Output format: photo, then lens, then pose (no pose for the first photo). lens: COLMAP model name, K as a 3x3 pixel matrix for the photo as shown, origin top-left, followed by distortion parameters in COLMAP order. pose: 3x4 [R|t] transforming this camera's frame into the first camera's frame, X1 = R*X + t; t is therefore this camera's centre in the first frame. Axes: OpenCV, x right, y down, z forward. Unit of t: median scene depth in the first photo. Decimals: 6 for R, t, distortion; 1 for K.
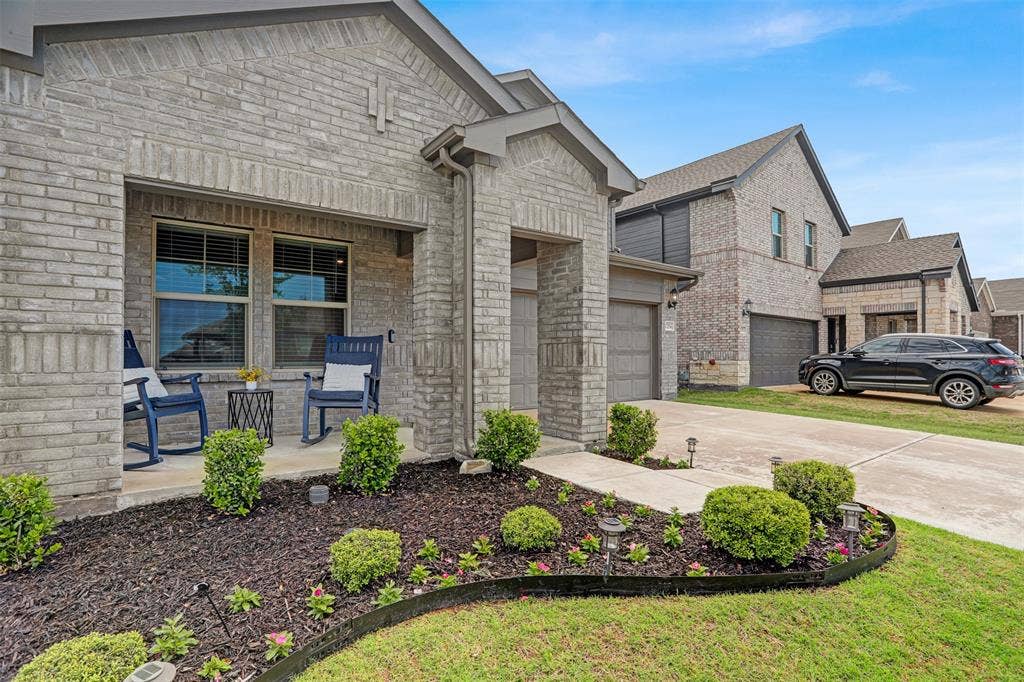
lens RADIAL K [[524.1, 0, 513.7], [0, 524.1, 353.8], [0, 0, 1]] dist [-0.066429, 0.031510]
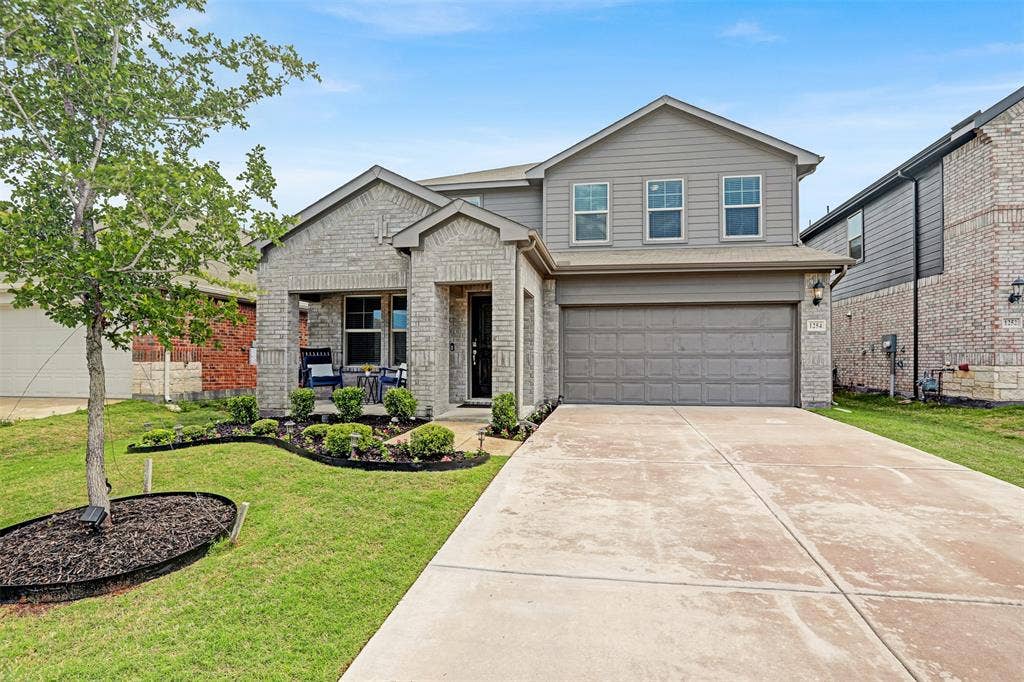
lens RADIAL K [[524.1, 0, 513.7], [0, 524.1, 353.8], [0, 0, 1]] dist [-0.066429, 0.031510]
pose [[0.646268, -0.003989, -0.763100, 1.277767], [0.001888, 0.999992, -0.003628, -0.006075], [0.763108, 0.000904, 0.646270, 0.093860]]
